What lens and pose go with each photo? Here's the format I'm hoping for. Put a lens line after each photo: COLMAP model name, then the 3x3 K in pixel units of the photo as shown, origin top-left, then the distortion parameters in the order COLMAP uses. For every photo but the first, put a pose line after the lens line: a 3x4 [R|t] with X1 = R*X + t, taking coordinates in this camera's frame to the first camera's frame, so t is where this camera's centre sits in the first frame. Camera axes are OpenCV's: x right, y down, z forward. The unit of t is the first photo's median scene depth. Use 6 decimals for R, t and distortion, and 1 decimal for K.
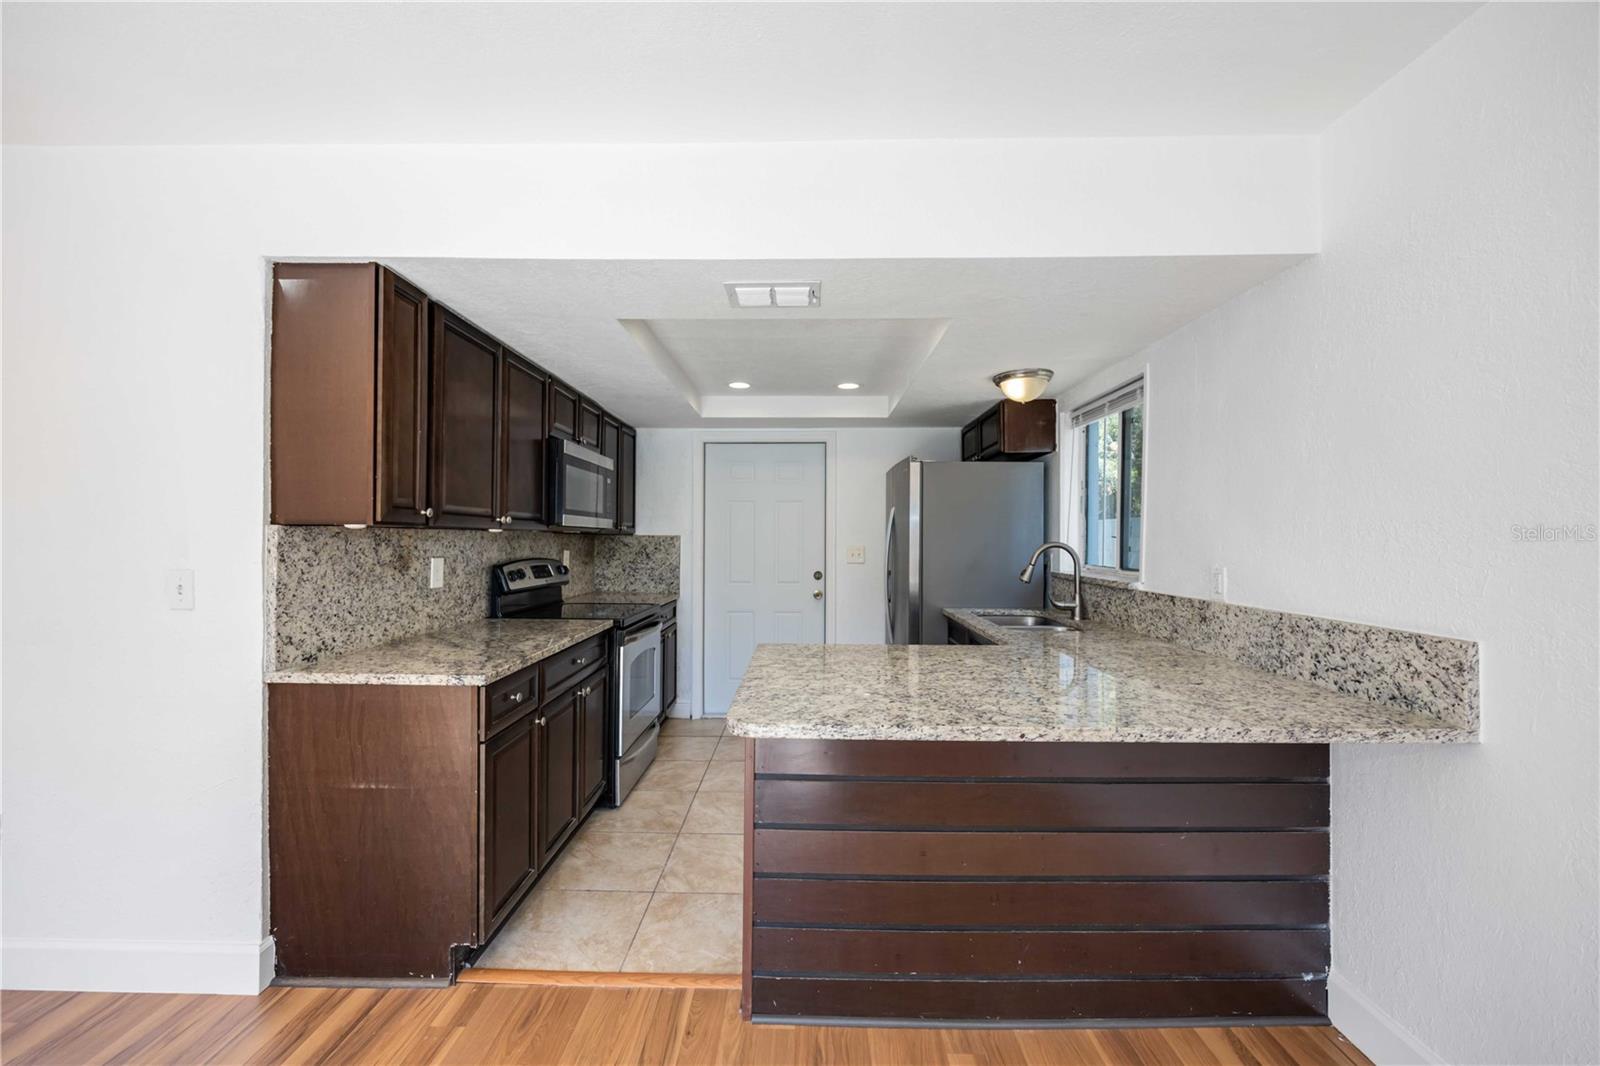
lens RADIAL K [[611.5, 0, 791.5], [0, 611.5, 536.1], [0, 0, 1]] dist [-0.008309, 0.000687]
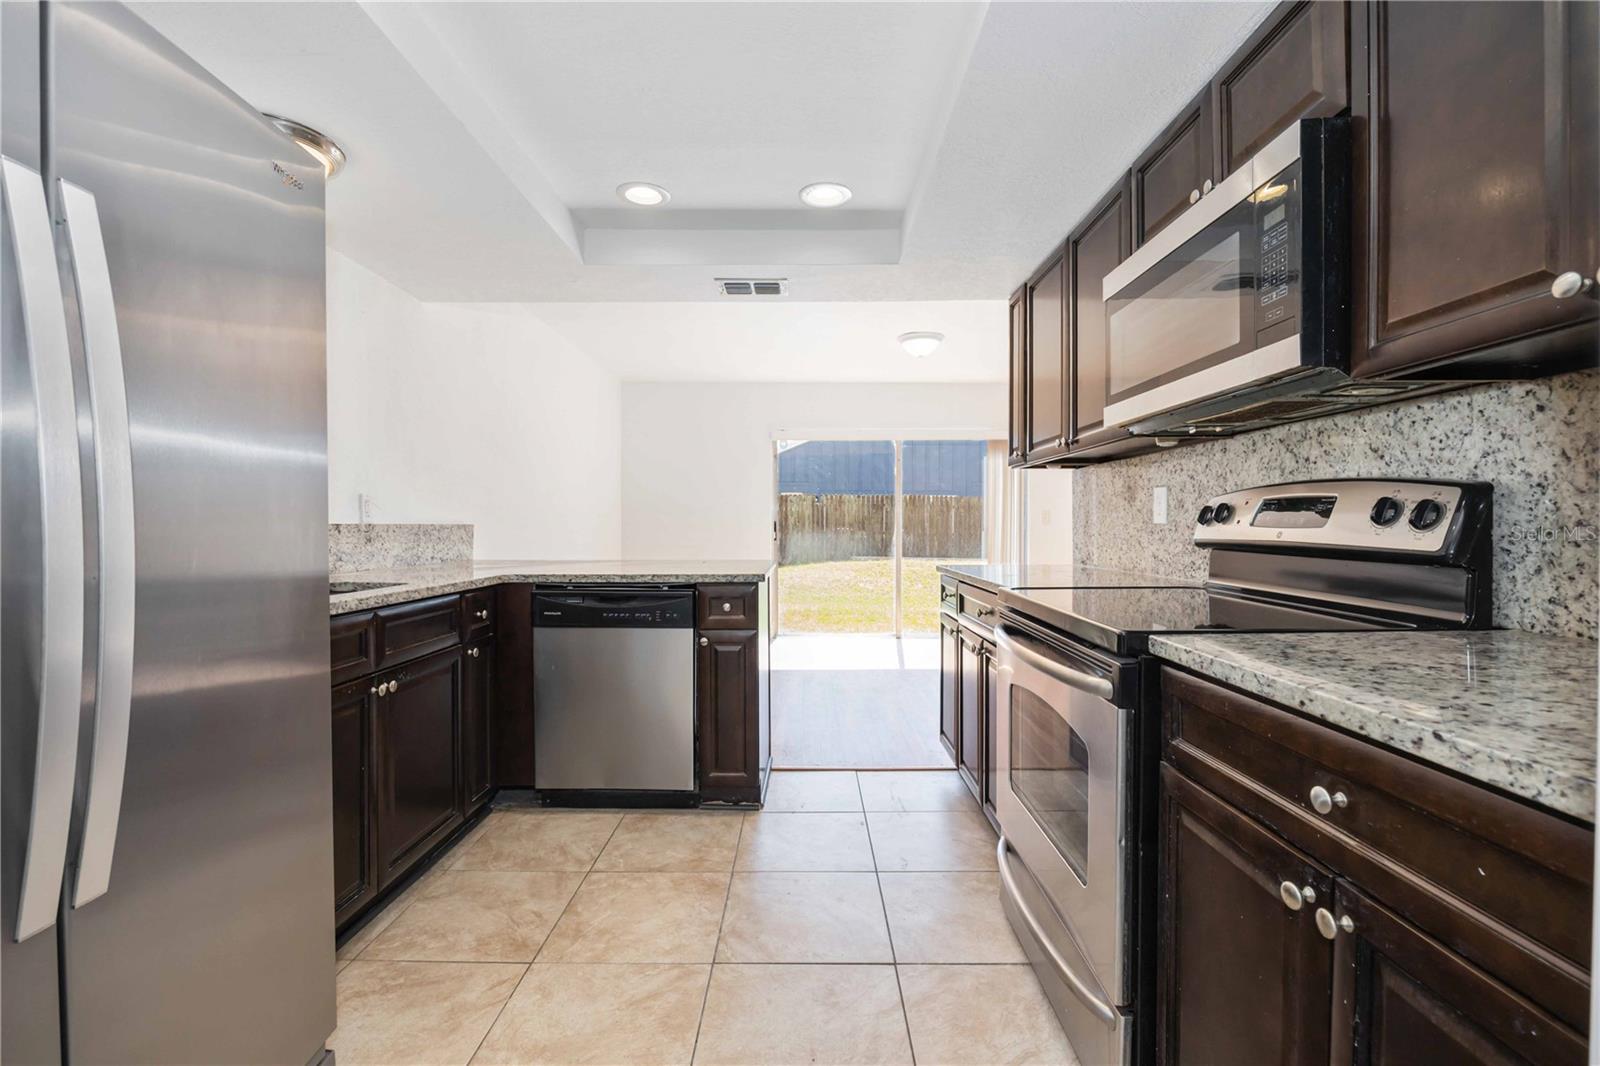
lens RADIAL K [[671.6, 0, 810.7], [0, 671.6, 538.2], [0, 0, 1]] dist [-0.013621, 0.000721]
pose [[-0.999571, -0.002424, -0.029177, -0.100941], [-0.002939, 0.999840, 0.017628, 0.100455], [0.029129, 0.017706, -0.999419, 2.106921]]
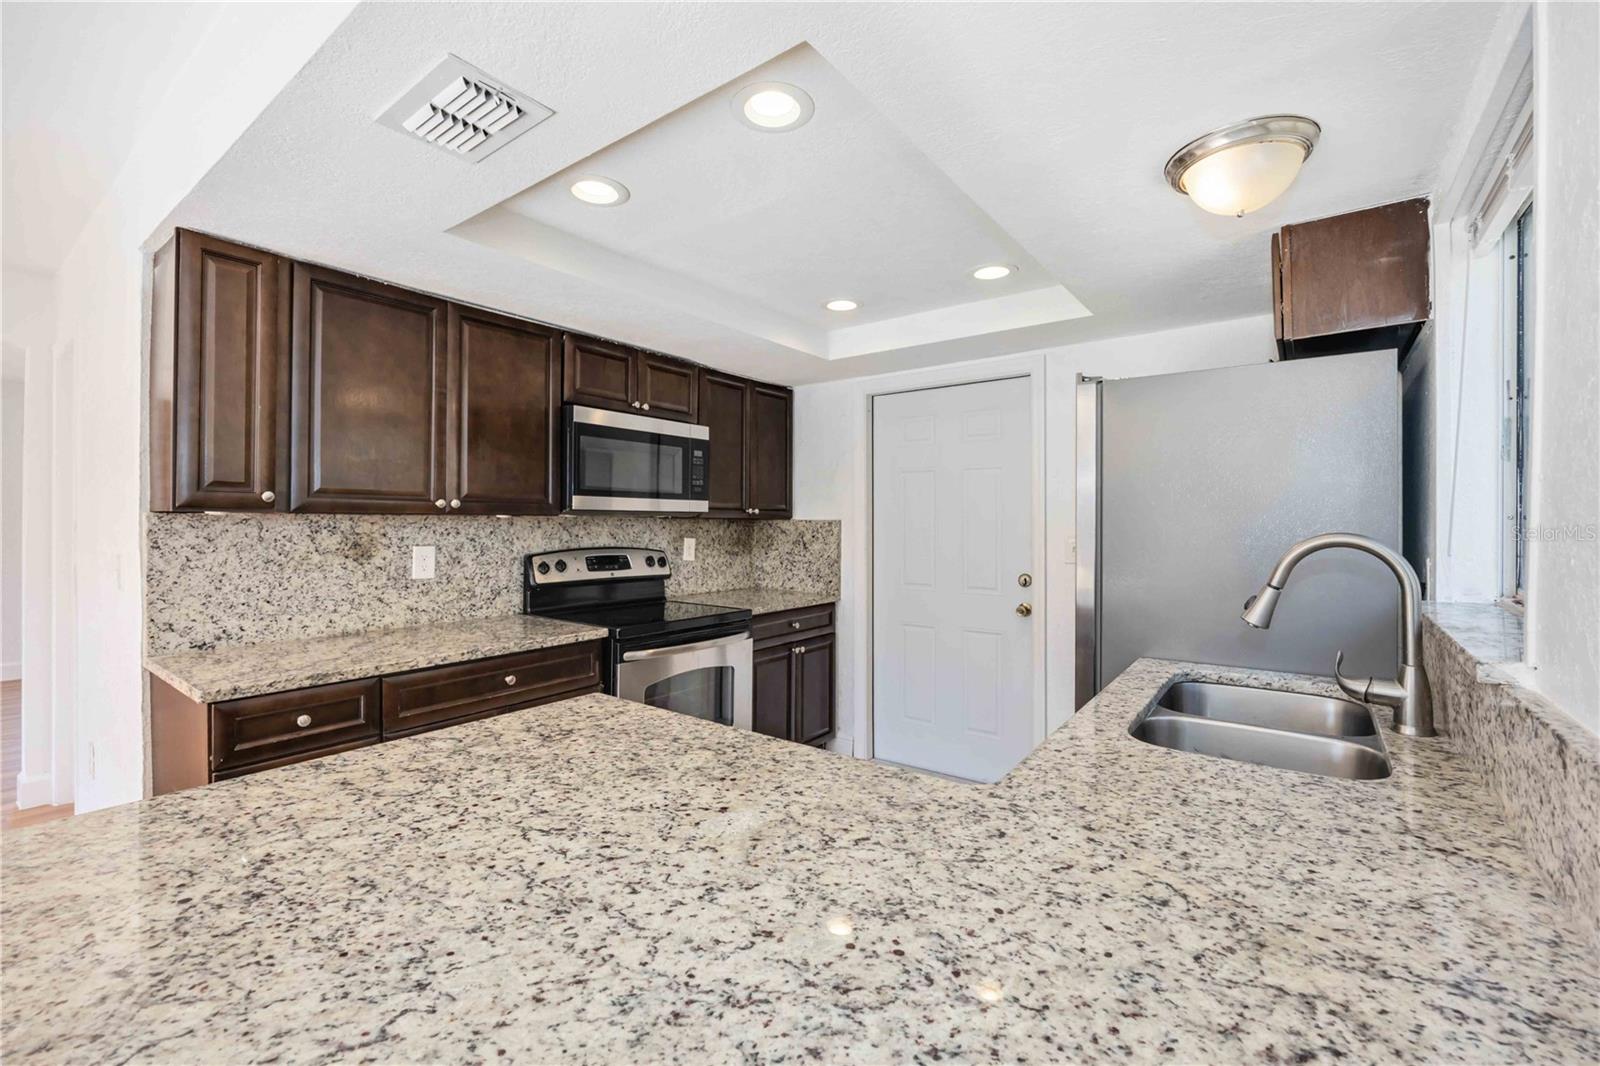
lens RADIAL K [[671.6, 0, 801.0], [0, 671.6, 520.9], [0, 0, 1]] dist [-0.013621, 0.000721]
pose [[0.816355, -0.003429, -0.577540, 0.522804], [0.003745, 0.999993, -0.000643, 0.000960], [0.577538, -0.001638, 0.816362, 0.567940]]
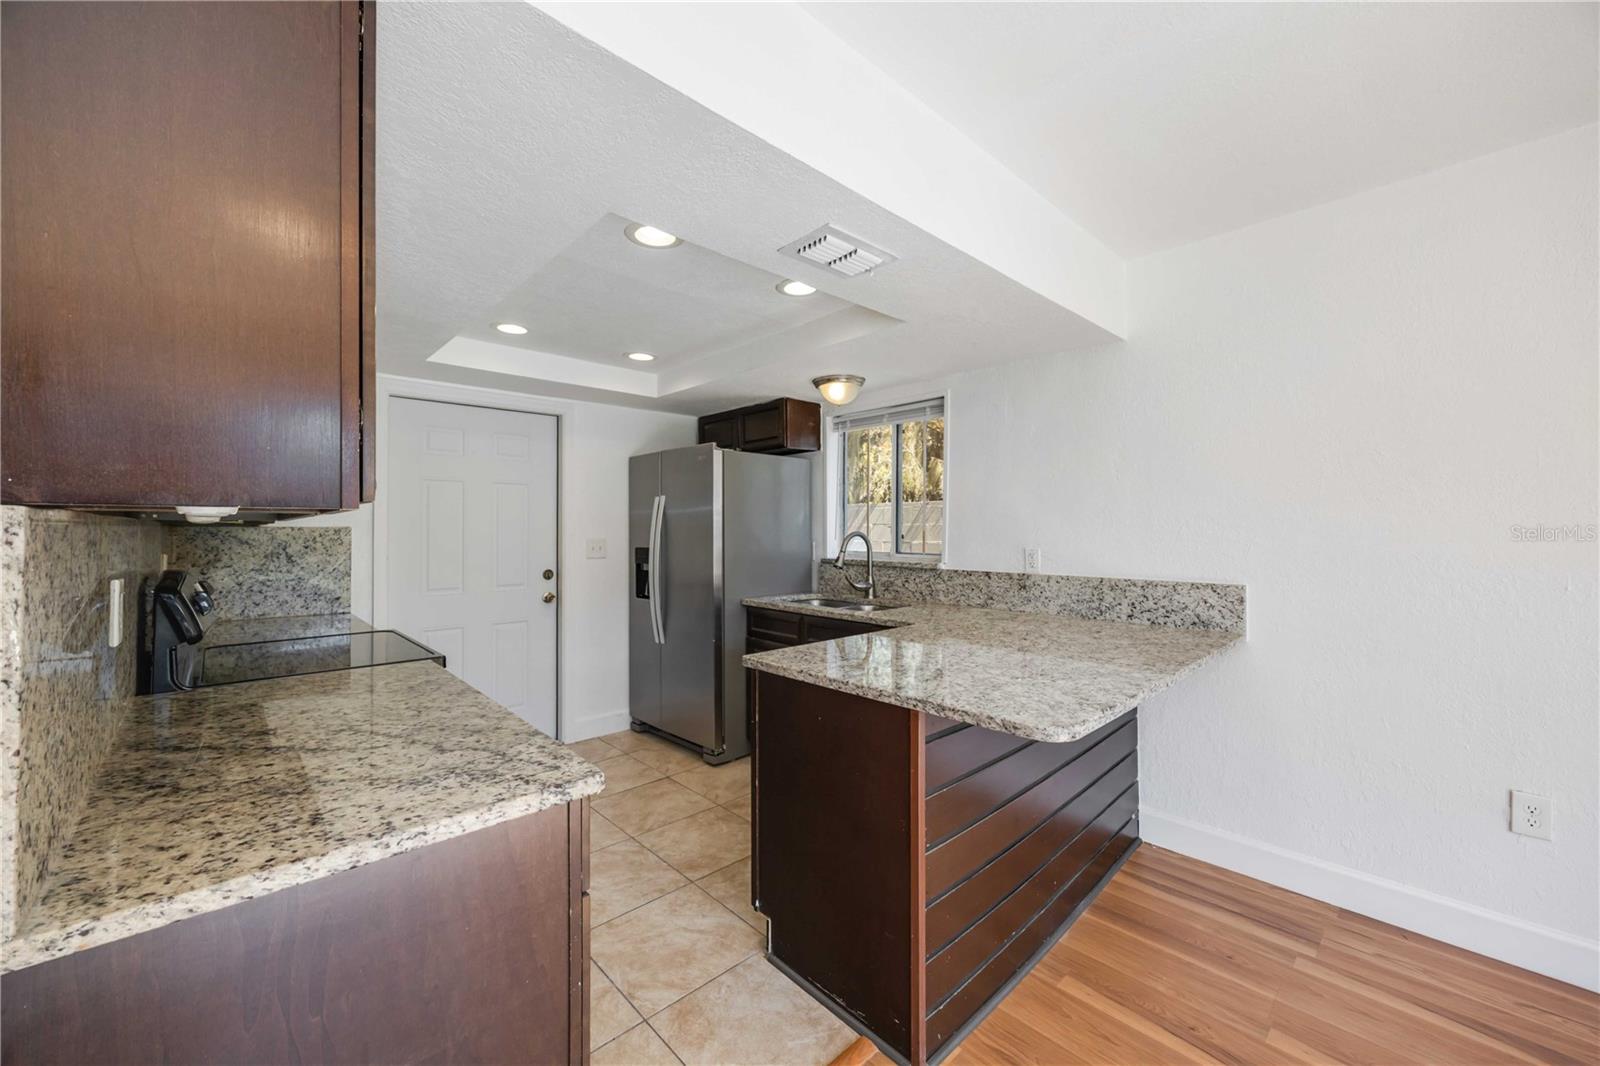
lens RADIAL K [[611.5, 0, 782.2], [0, 611.5, 526.7], [0, 0, 1]] dist [-0.008309, 0.000687]
pose [[0.723834, -0.003980, 0.689963, -0.598139], [0.003852, 0.999991, 0.001728, -0.001884], [-0.689963, 0.001407, 0.723843, 0.361813]]
